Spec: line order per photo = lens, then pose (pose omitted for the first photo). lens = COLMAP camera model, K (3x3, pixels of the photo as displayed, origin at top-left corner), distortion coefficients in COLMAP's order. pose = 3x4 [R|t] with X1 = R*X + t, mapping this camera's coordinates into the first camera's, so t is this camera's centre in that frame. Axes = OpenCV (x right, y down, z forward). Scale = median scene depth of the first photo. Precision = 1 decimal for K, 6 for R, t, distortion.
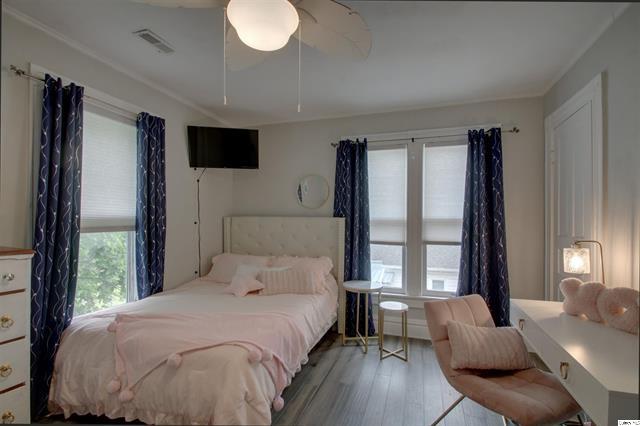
lens RADIAL K [[300.1, 0, 317.6], [0, 300.1, 223.5], [0, 0, 1]] dist [0.002206, -0.008195]
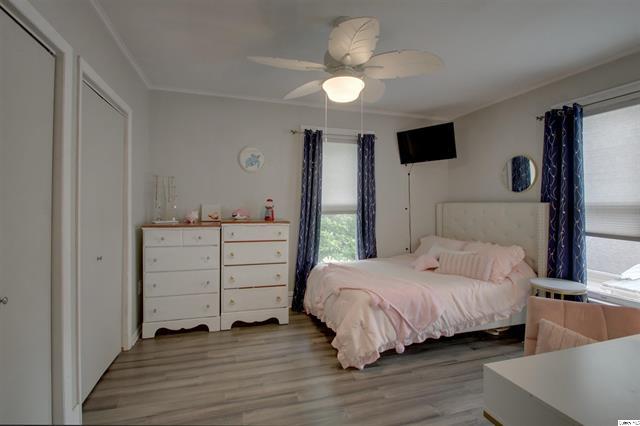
lens RADIAL K [[316.8, 0, 317.4], [0, 316.8, 208.8], [0, 0, 1]] dist [0.000681, -0.000226]
pose [[0.573137, 0.001871, -0.819458, 0.540234], [-0.003540, 0.999994, -0.000193, -0.000006], [0.819452, 0.003011, 0.573140, -0.055494]]
